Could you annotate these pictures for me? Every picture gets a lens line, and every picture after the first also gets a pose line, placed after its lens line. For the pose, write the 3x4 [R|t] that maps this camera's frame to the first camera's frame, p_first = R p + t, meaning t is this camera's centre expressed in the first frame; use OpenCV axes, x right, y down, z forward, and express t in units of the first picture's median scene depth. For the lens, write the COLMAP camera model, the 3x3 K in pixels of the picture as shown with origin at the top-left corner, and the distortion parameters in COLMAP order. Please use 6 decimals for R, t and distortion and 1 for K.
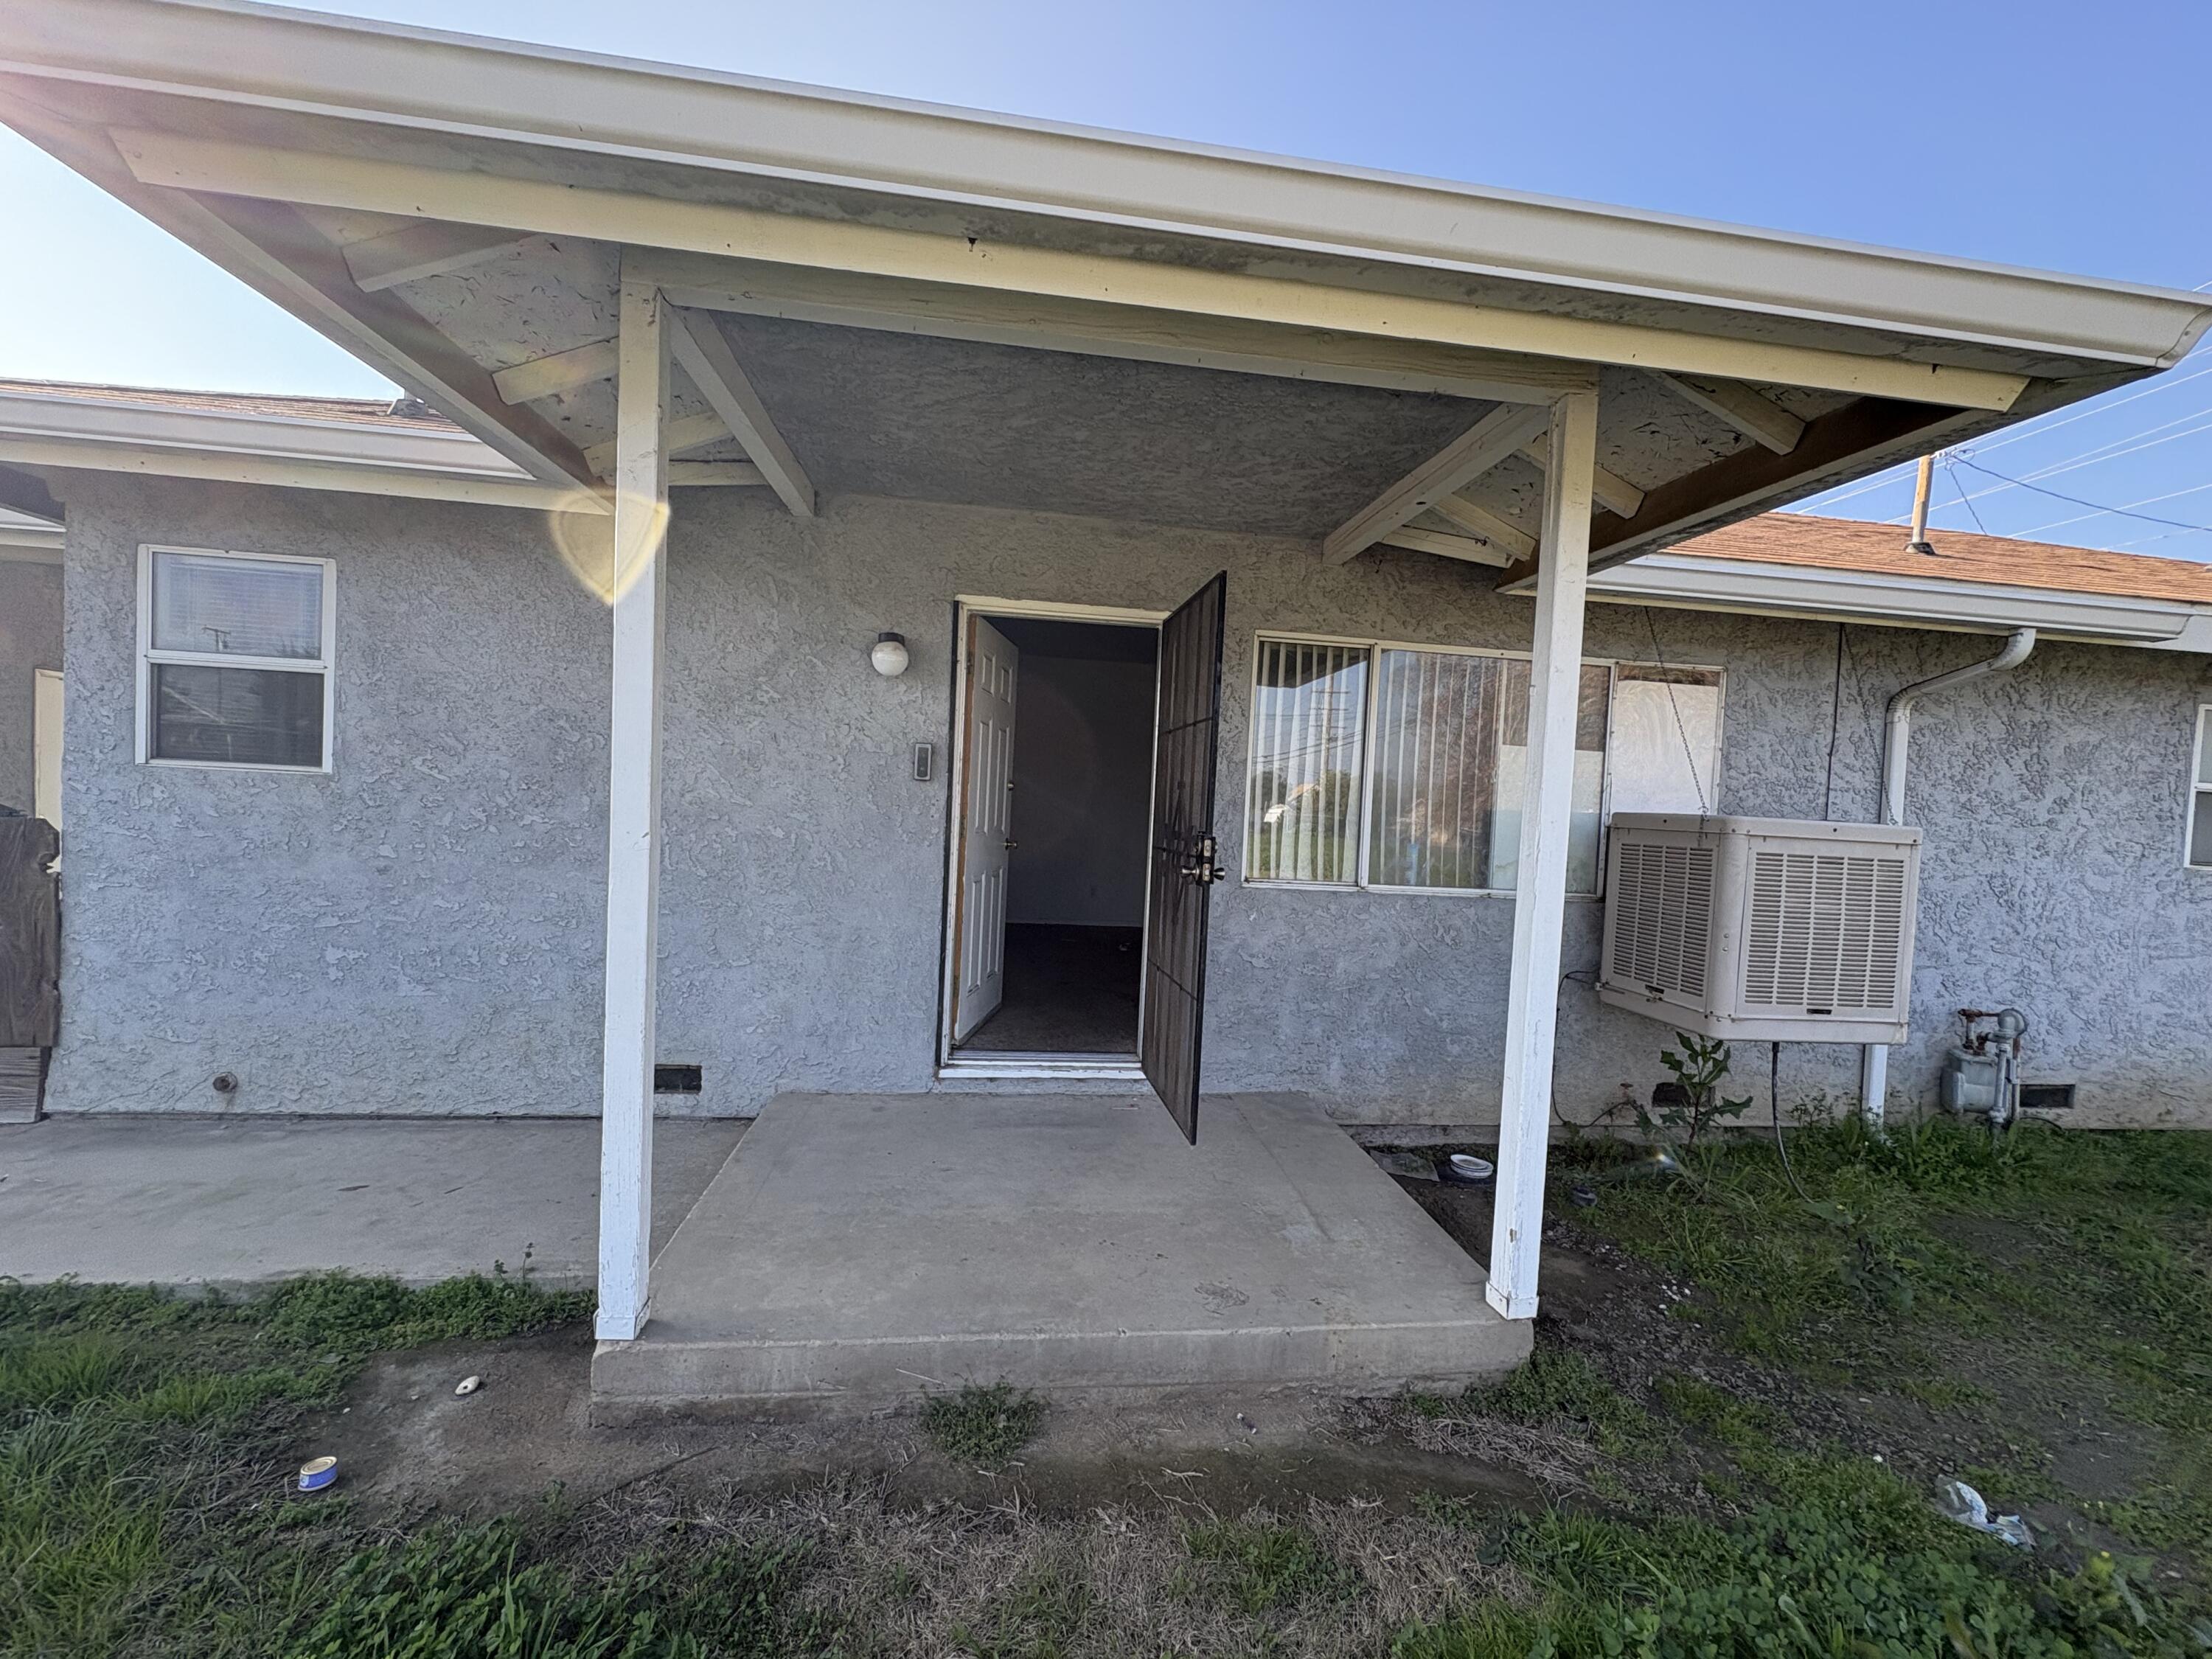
lens RADIAL K [[888.8, 0, 1105.0], [0, 888.8, 829.2], [0, 0, 1]] dist [-0.002258, -0.000141]
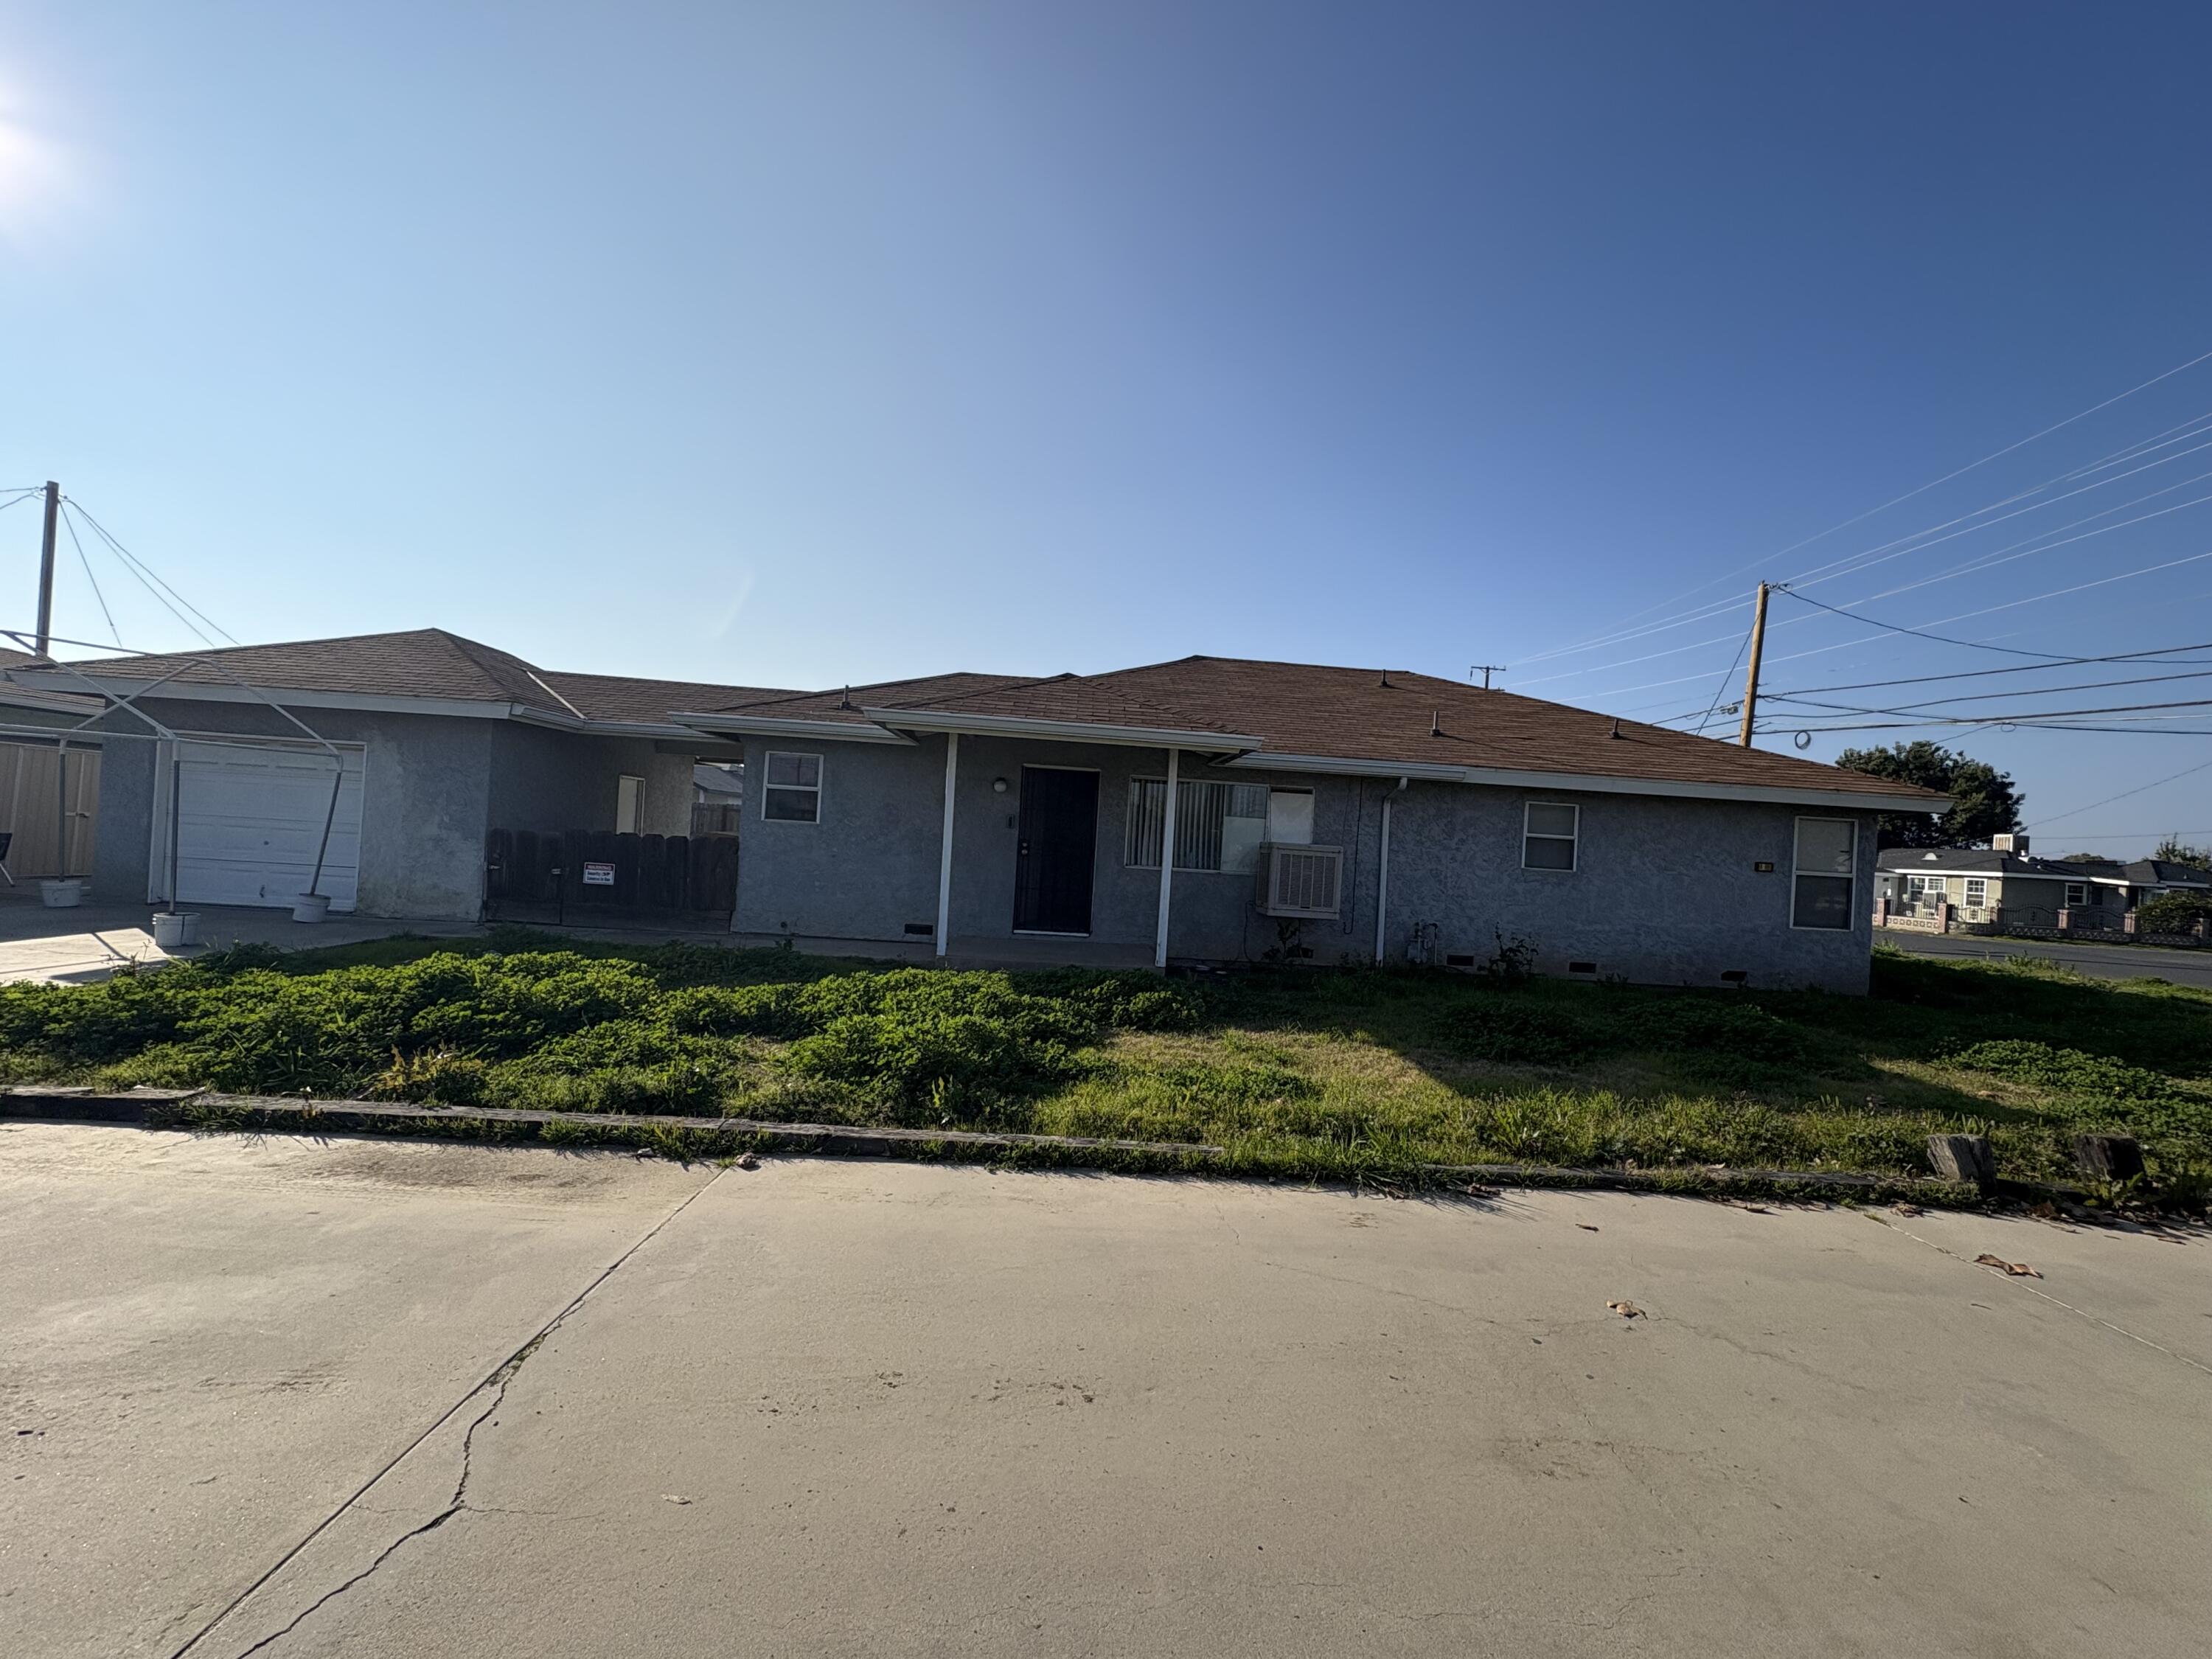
lens RADIAL K [[888.8, 0, 1106.5], [0, 888.8, 830.1], [0, 0, 1]] dist [-0.002258, -0.000141]
pose [[0.997534, 0.009352, -0.069556, 0.263671], [-0.012729, 0.998753, -0.048274, 0.075166], [0.069018, 0.049040, 0.996409, -1.594823]]
